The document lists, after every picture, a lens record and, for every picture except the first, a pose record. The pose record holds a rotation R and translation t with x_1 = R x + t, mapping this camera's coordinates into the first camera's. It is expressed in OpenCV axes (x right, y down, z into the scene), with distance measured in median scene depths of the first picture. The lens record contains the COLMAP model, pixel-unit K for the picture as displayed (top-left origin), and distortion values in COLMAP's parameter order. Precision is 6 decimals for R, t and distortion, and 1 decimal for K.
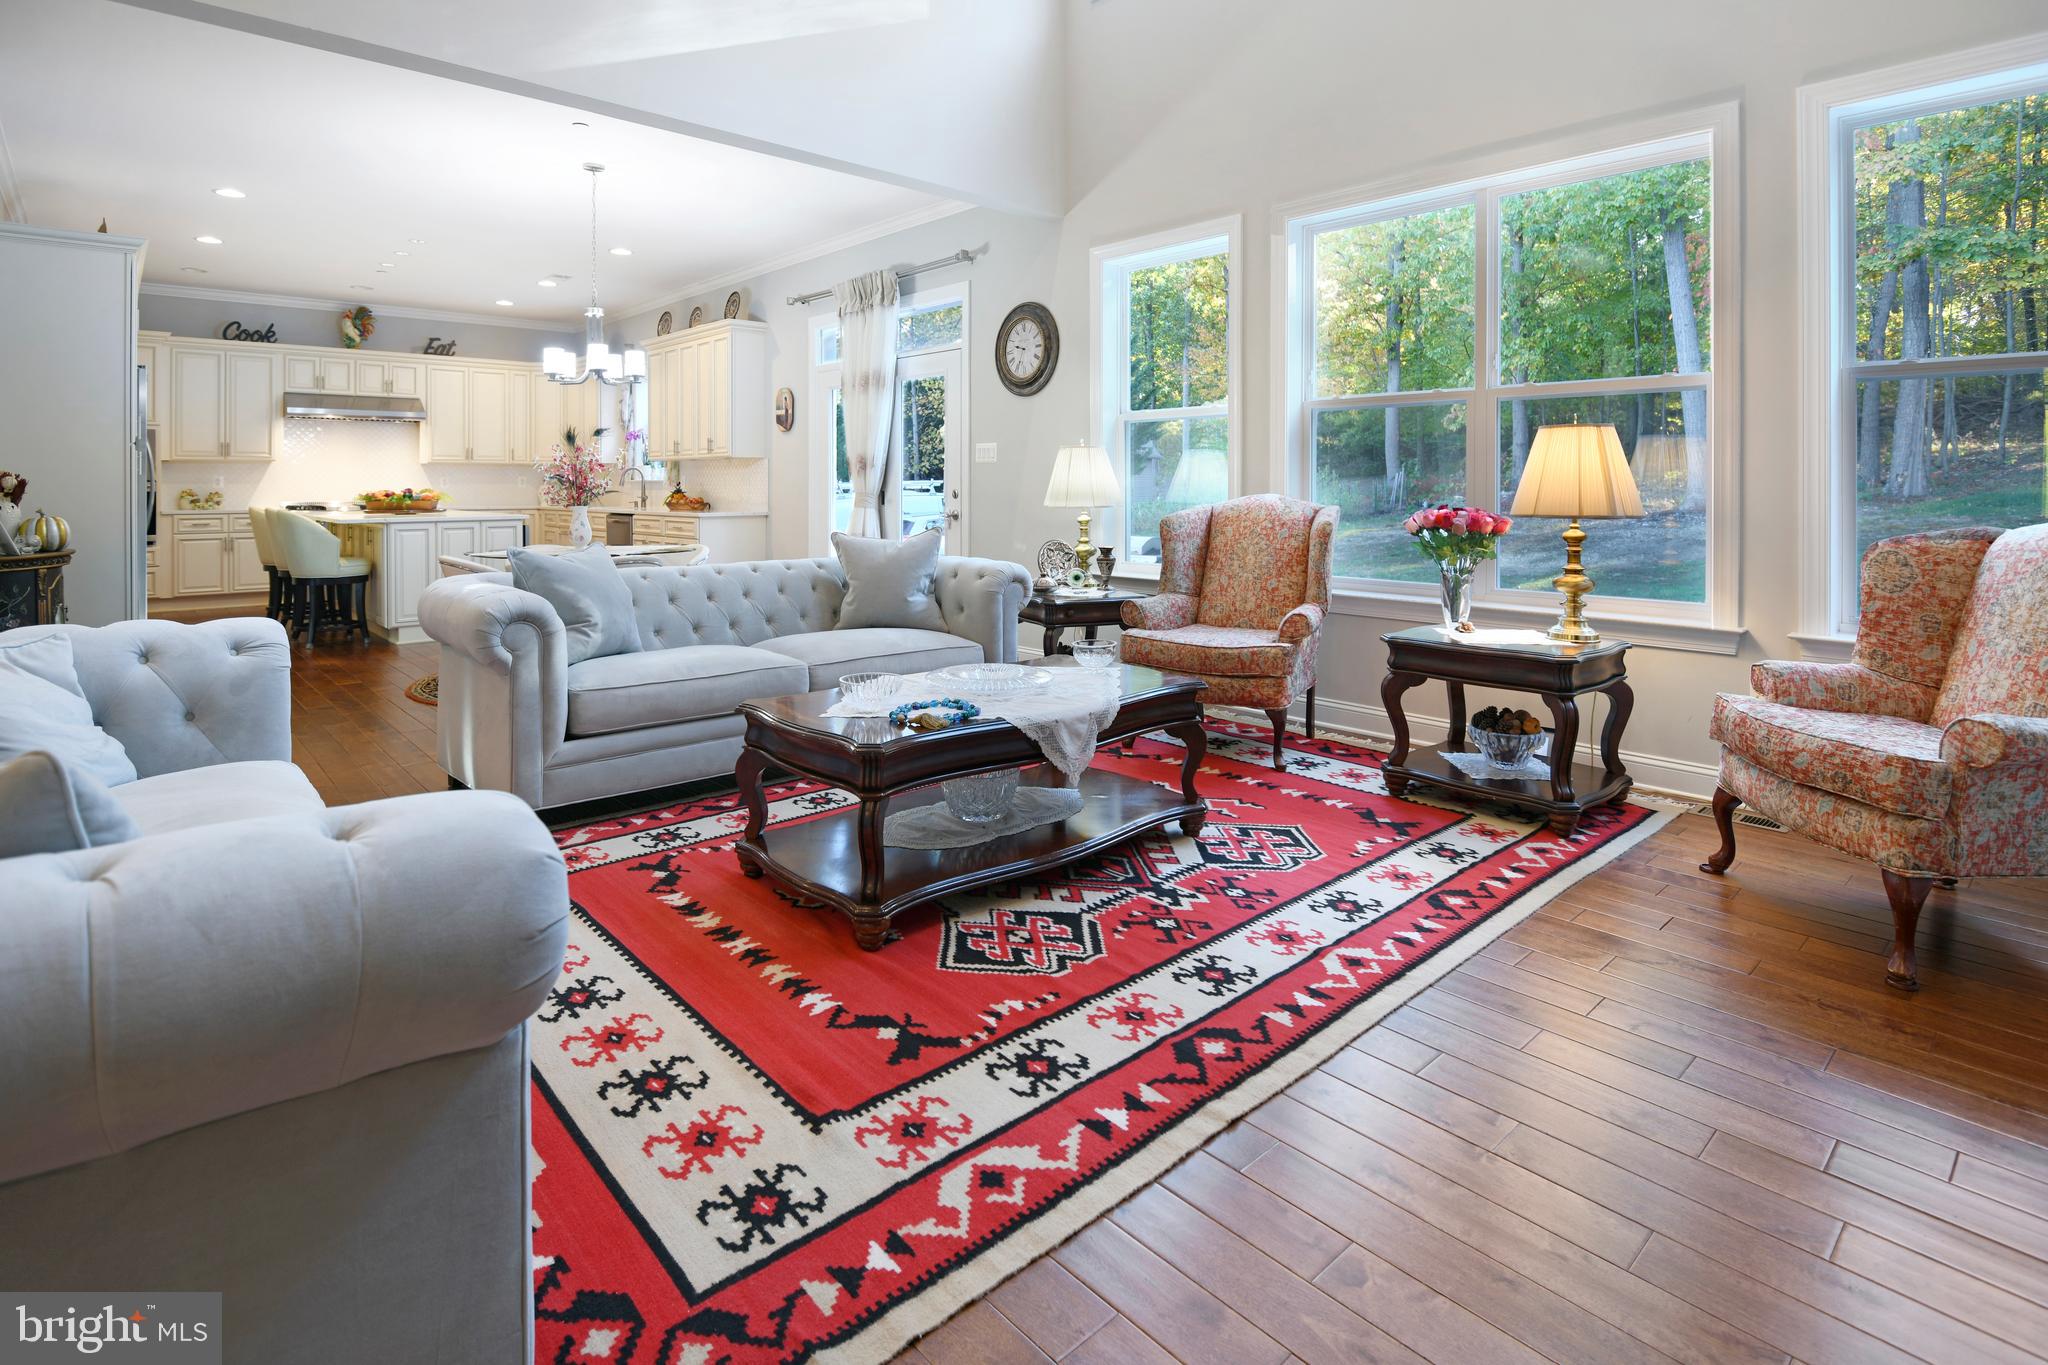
lens RADIAL K [[1049.1, 0, 1078.7], [0, 1049.1, 473.7], [0, 0, 1]] dist [-0.013245, -0.002737]
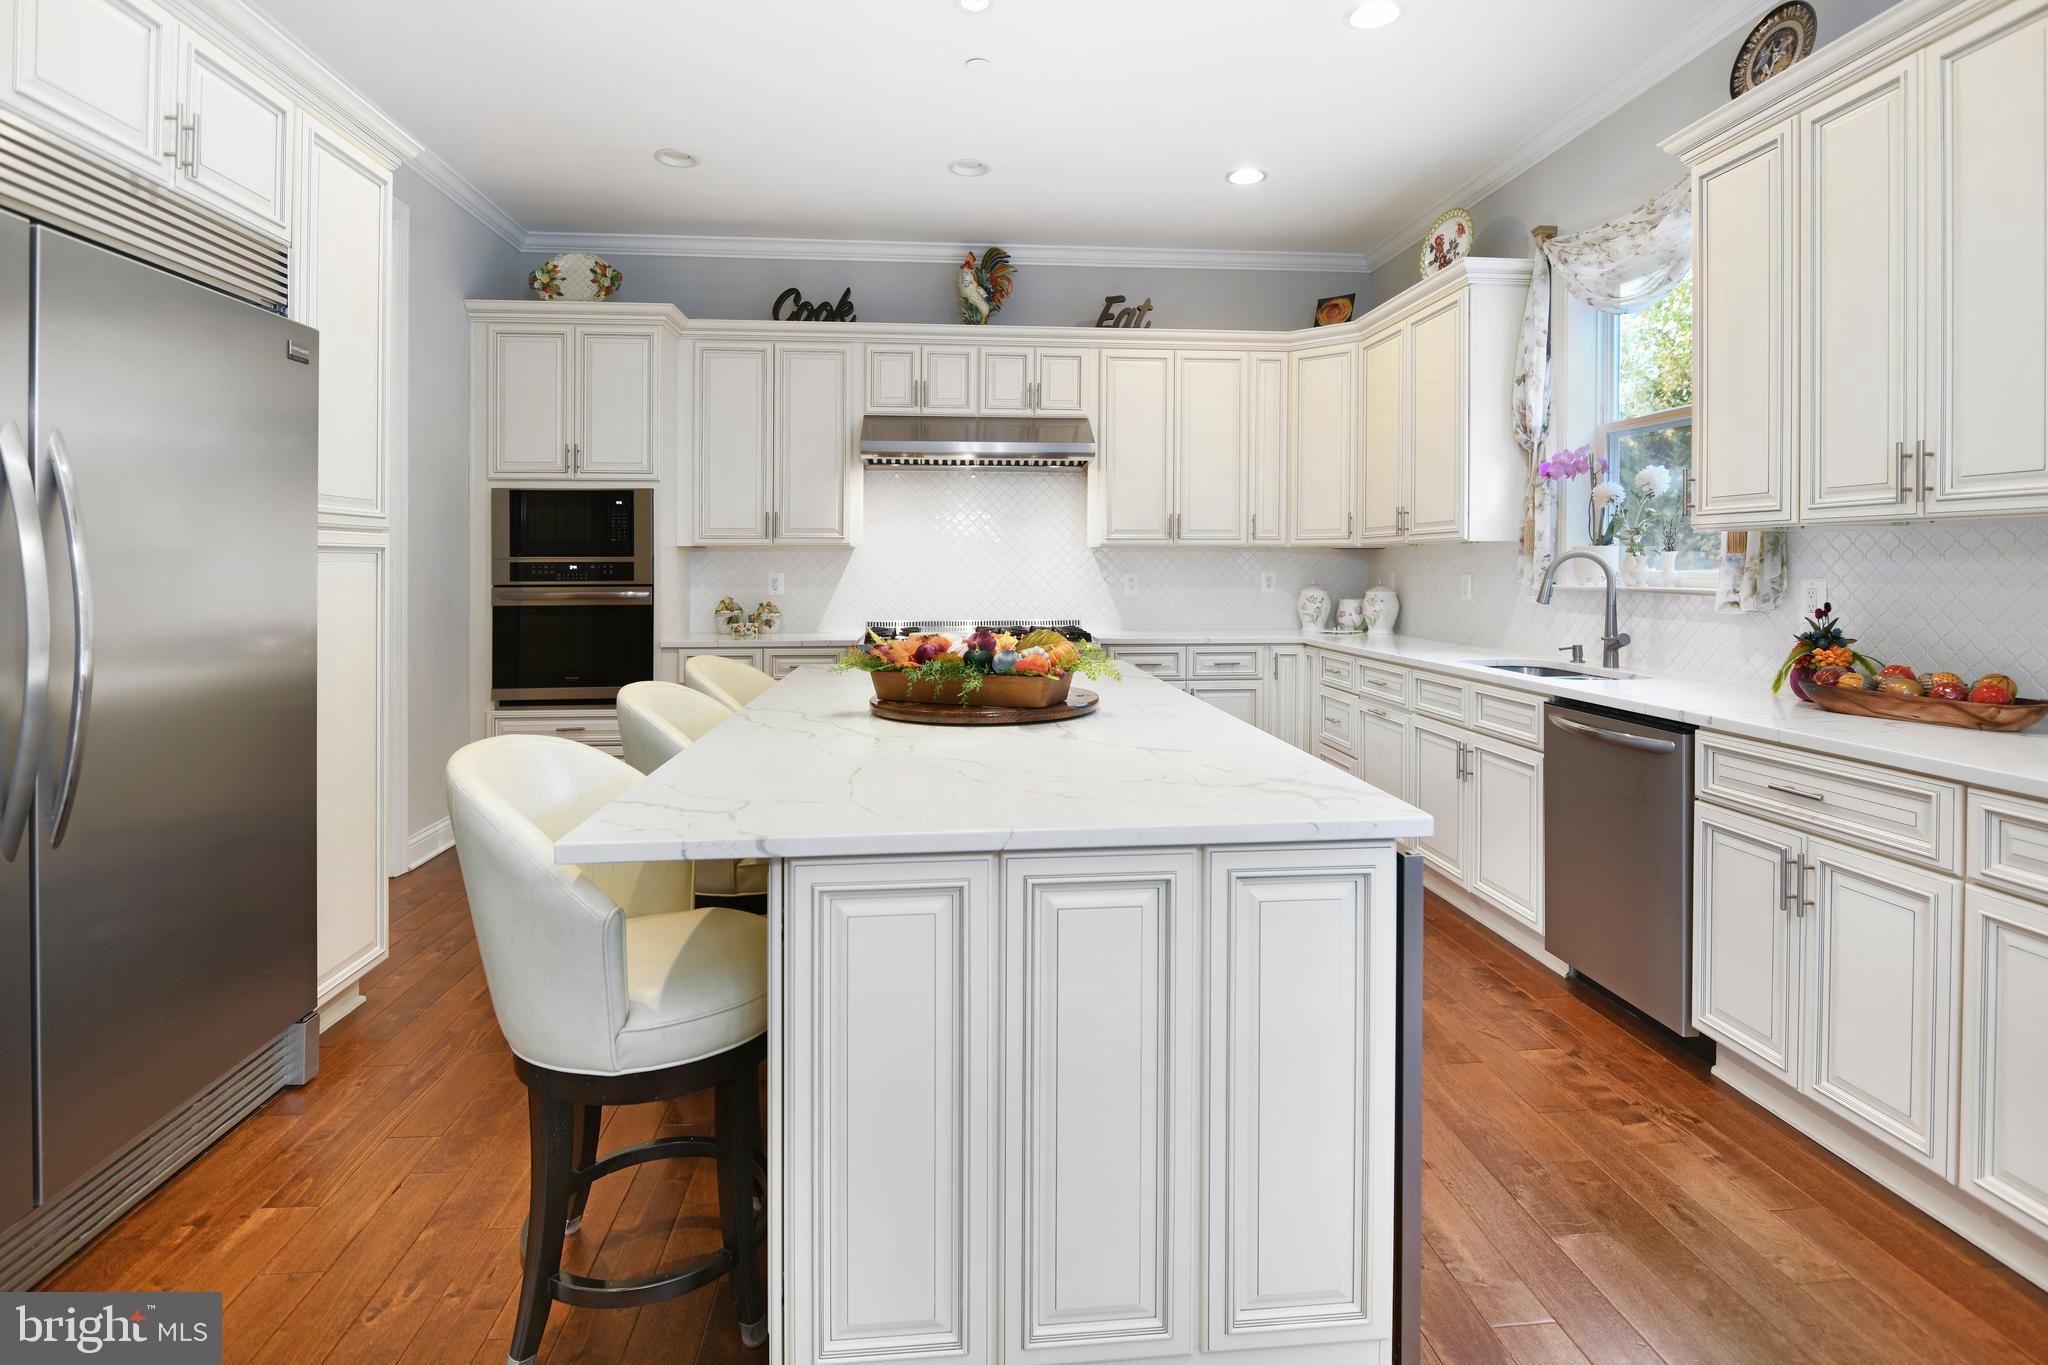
lens RADIAL K [[1003.8, 0, 1013.7], [0, 1003.8, 579.4], [0, 0, 1]] dist [-0.005935, -0.006563]
pose [[0.768507, 0.012259, -0.639724, -0.993838], [0.004532, 0.999687, 0.024602, -0.016775], [0.639826, -0.021806, 0.768211, 1.720581]]
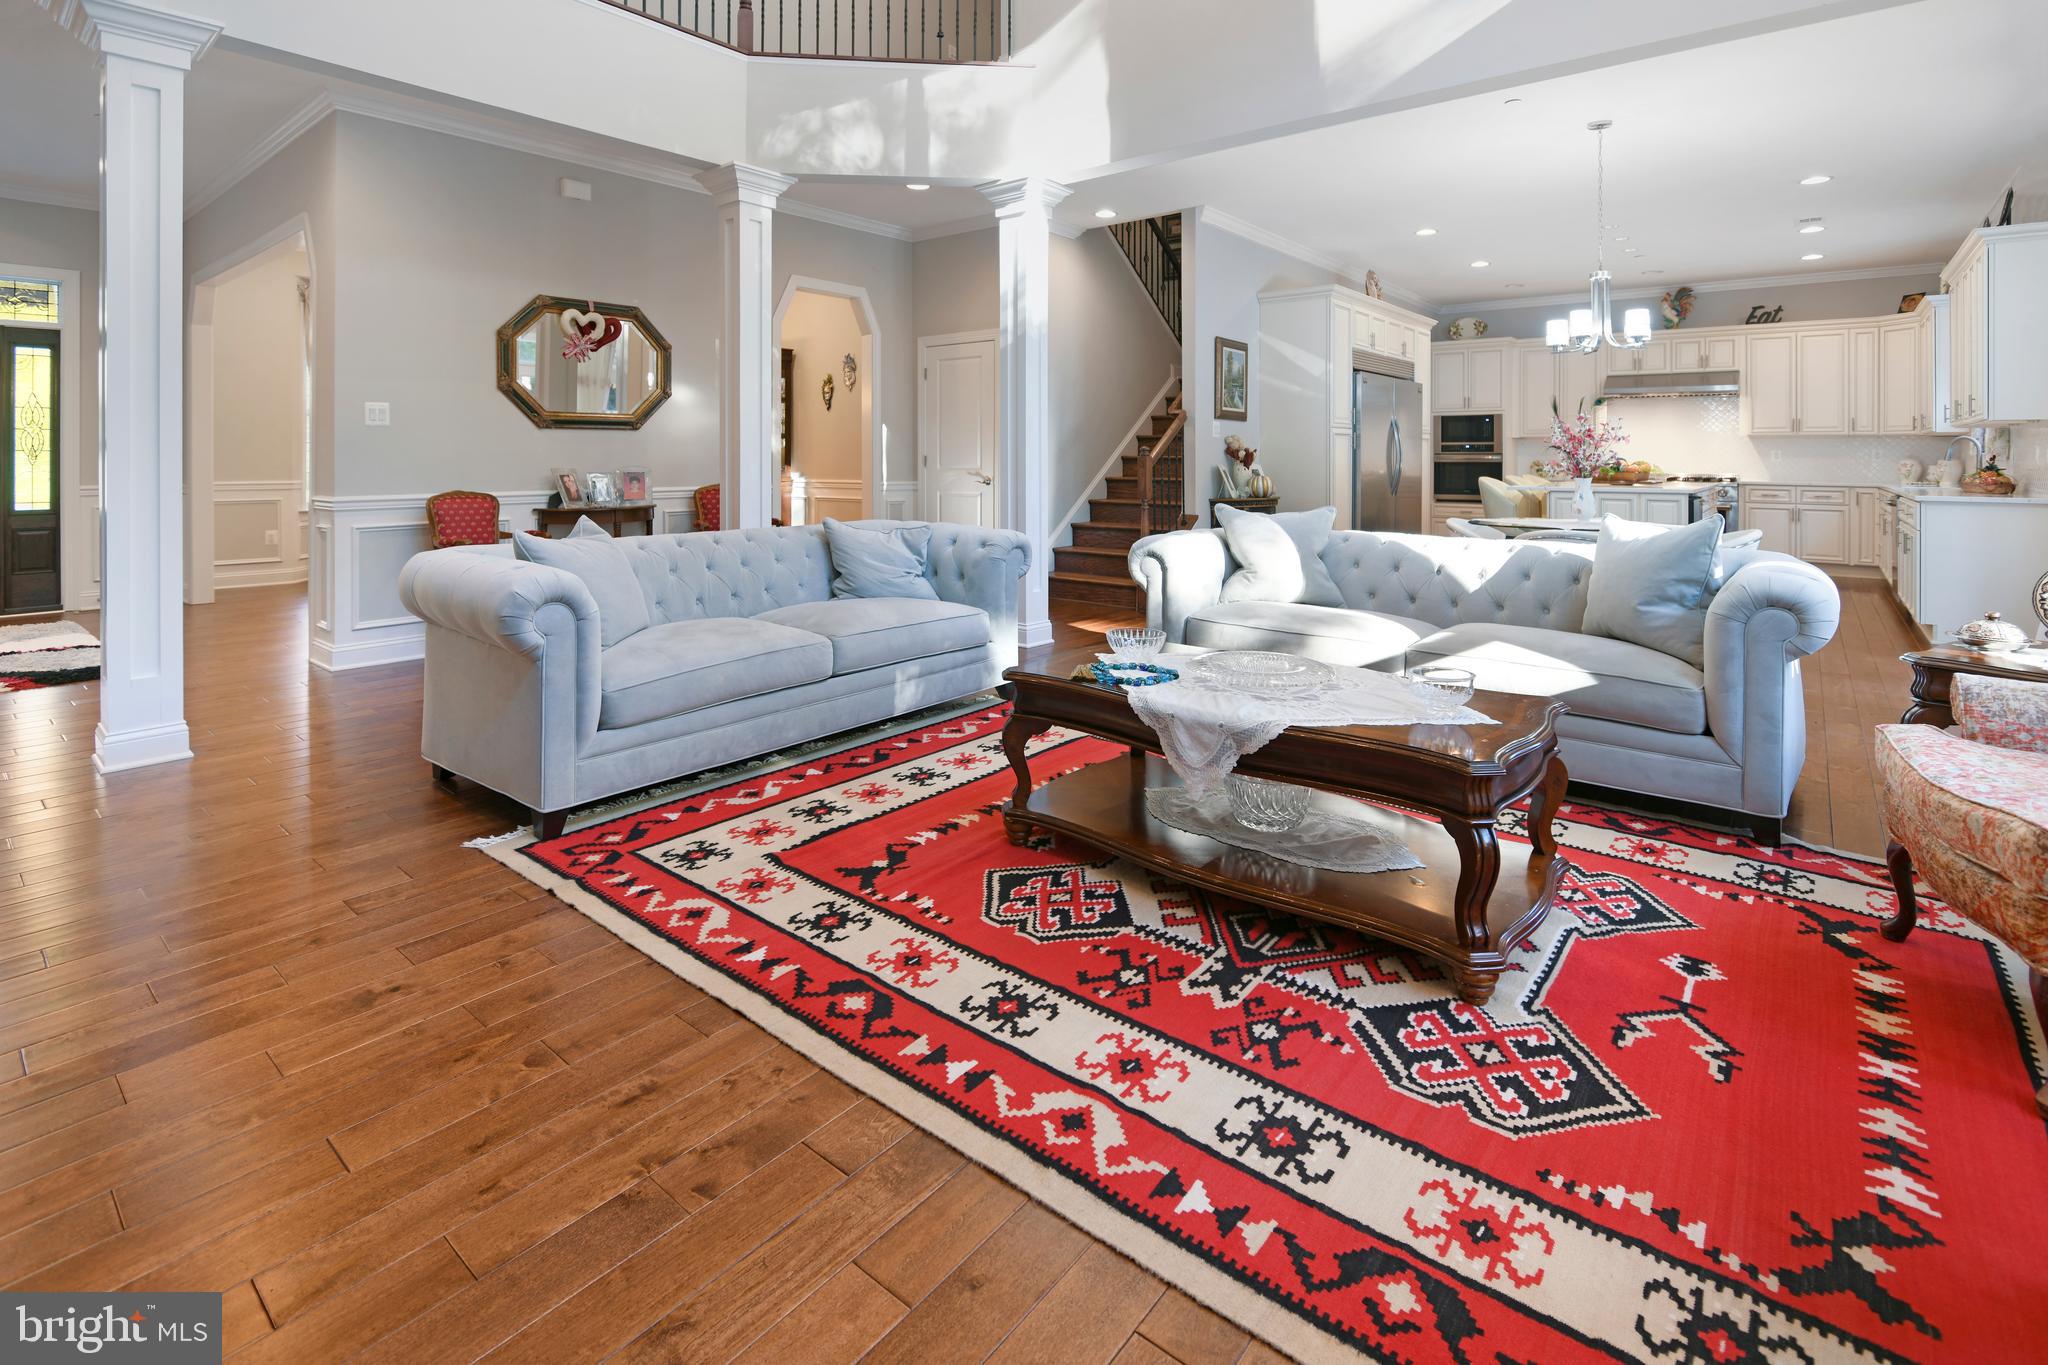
lens RADIAL K [[965.2, 0, 976.8], [0, 965.2, 469.2], [0, 0, 1]] dist [-0.012614, -0.002524]
pose [[0.087622, 0.015909, -0.996027, 0.593547], [0.006565, 0.999842, 0.016548, 0.005131], [0.996132, -0.007989, 0.087504, 0.574837]]
